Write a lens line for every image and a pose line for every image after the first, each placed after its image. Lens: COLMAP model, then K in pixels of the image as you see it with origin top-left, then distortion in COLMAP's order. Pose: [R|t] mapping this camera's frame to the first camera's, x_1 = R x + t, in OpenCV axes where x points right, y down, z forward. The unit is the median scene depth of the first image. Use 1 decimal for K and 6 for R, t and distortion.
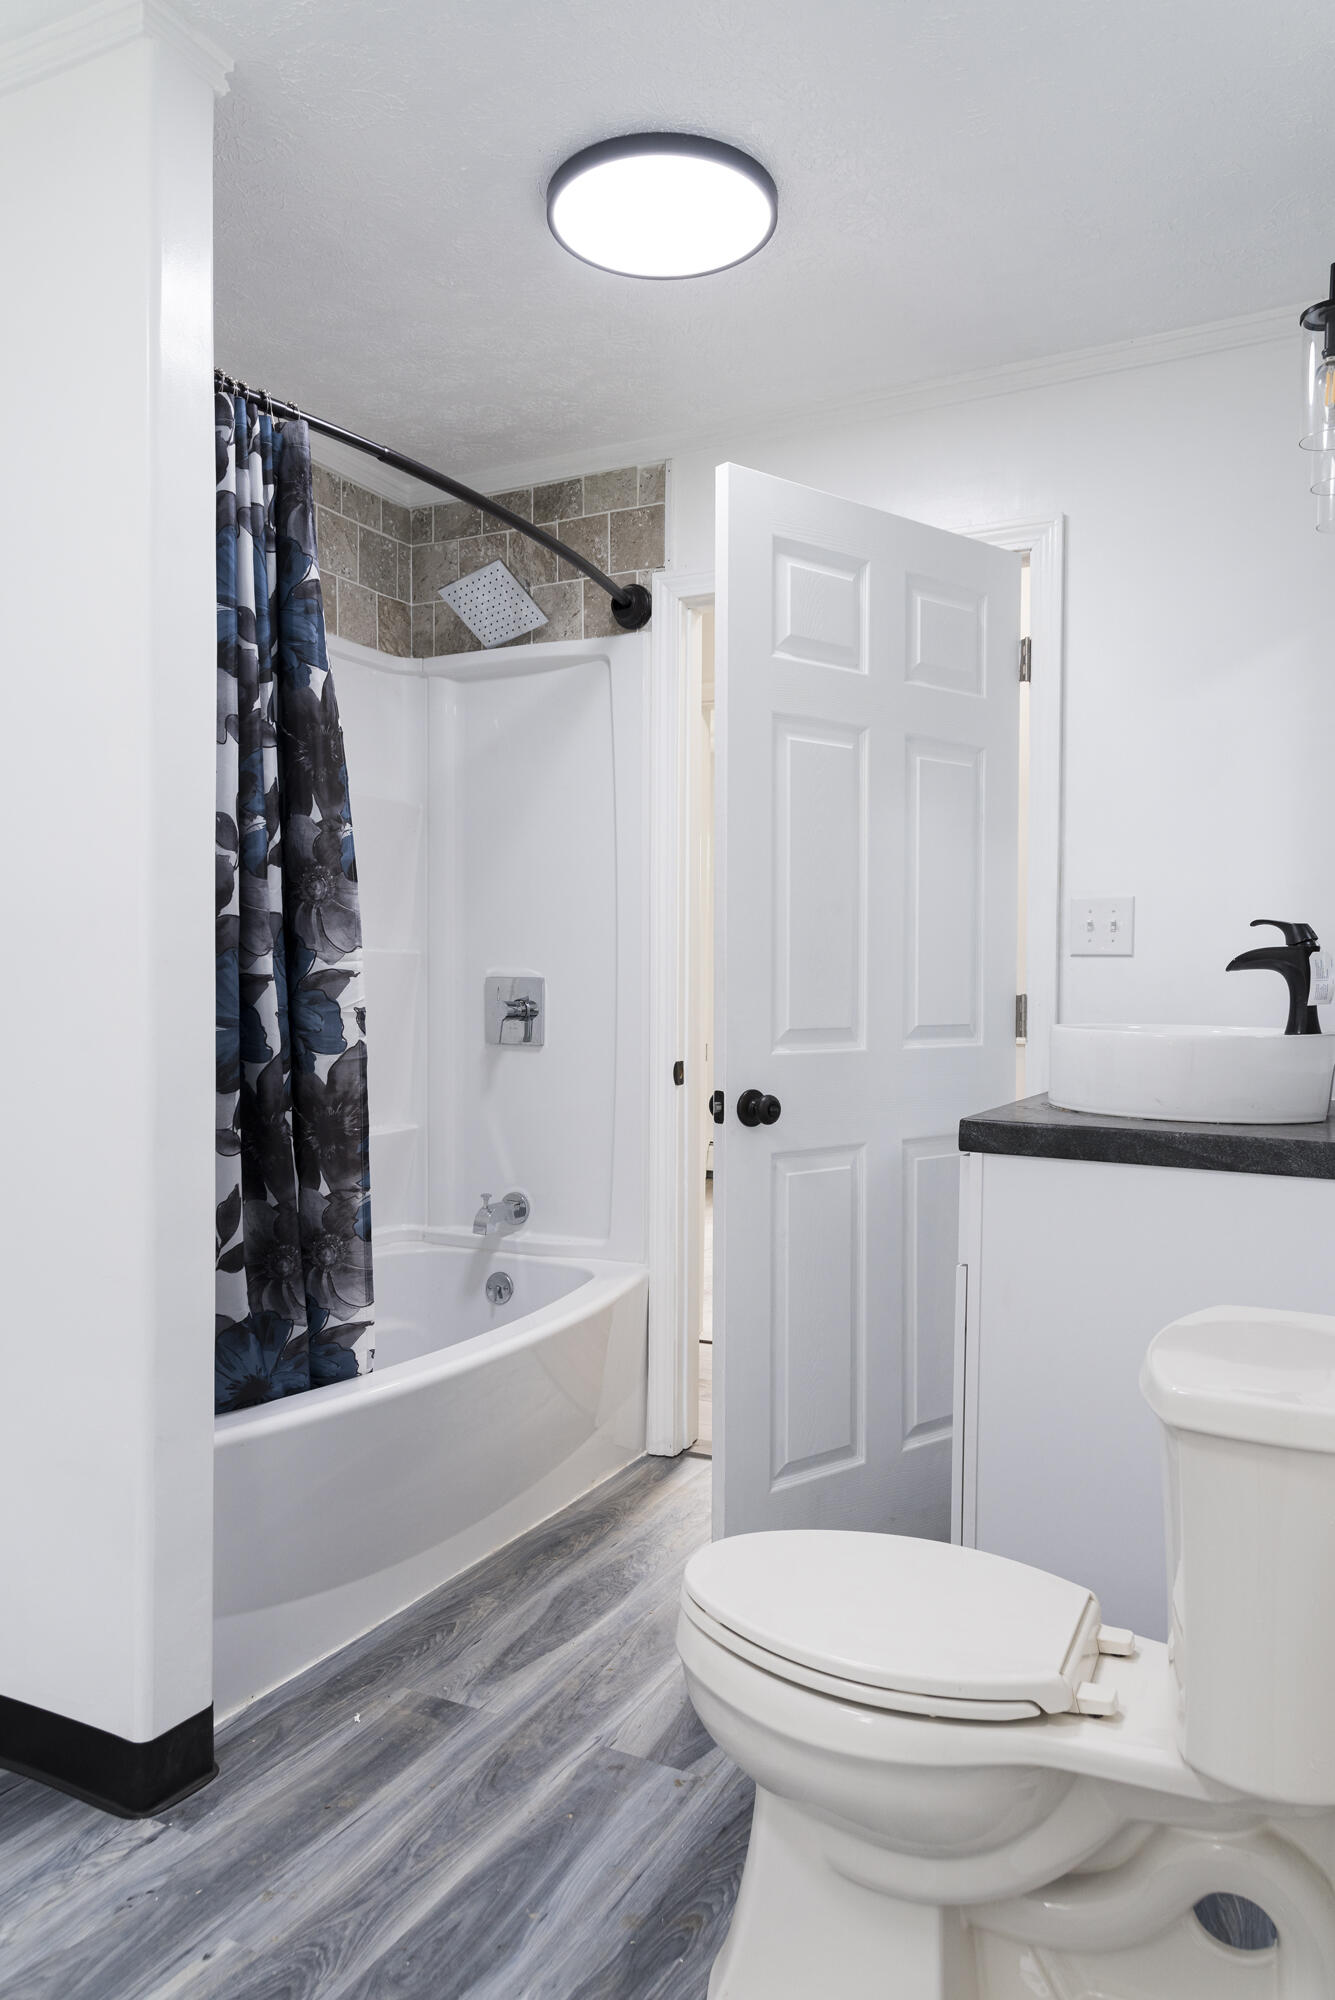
lens RADIAL K [[1364.0, 0, 665.0], [0, 1364.0, 994.9], [0, 0, 1]] dist [0.034612, -0.026900]
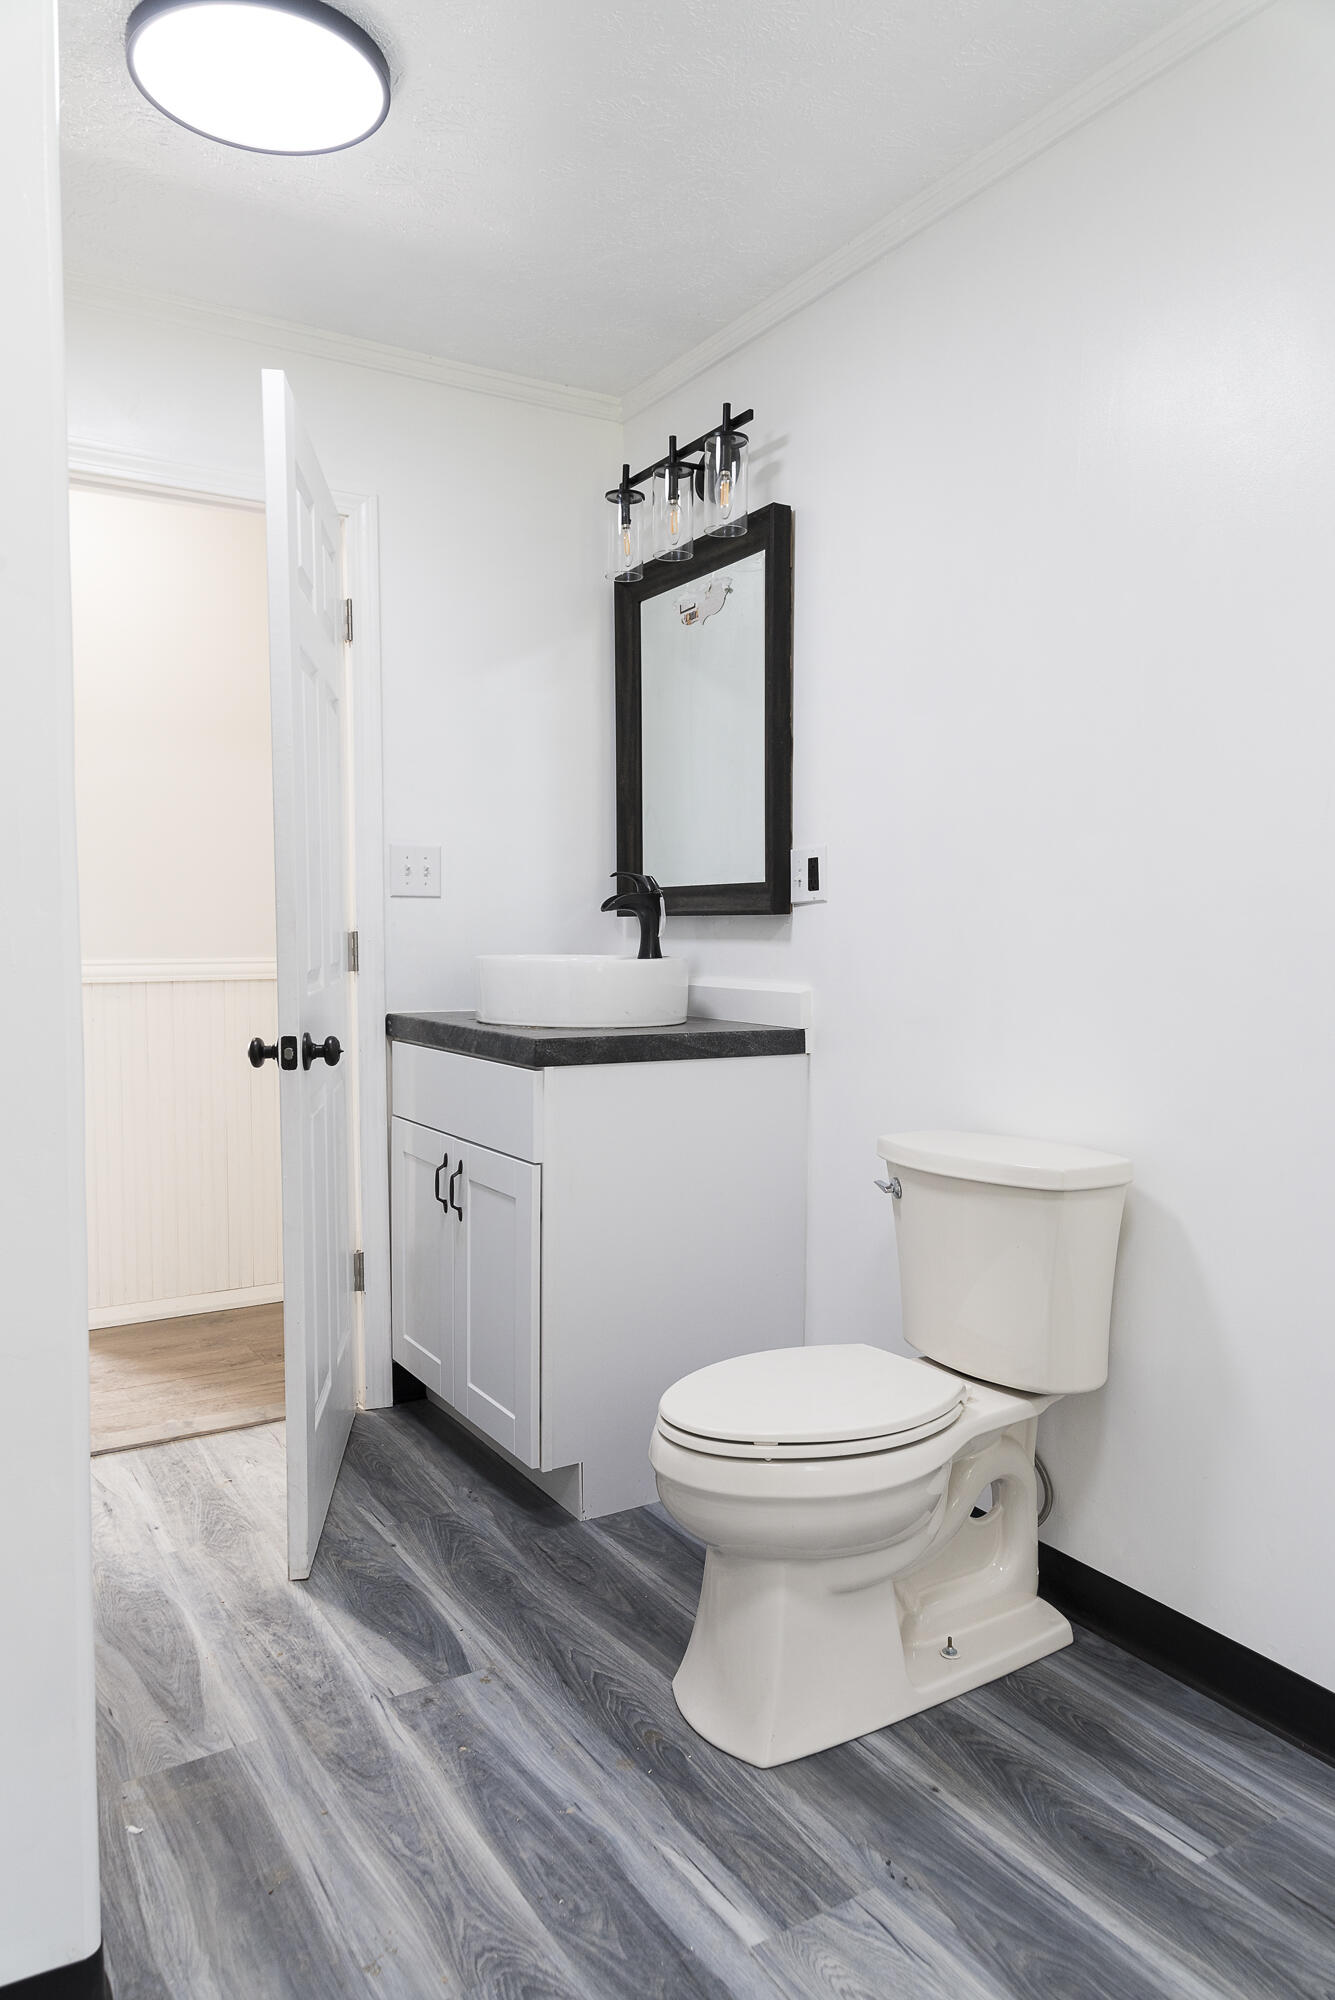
lens RADIAL K [[1364.0, 0, 600.2], [0, 1364.0, 1019.5], [0, 0, 1]] dist [0.034612, -0.026900]
pose [[0.535172, -0.068221, 0.841984, -0.824604], [0.015338, 0.997354, 0.071060, -0.008165], [-0.844604, -0.025115, 0.534802, 0.385699]]
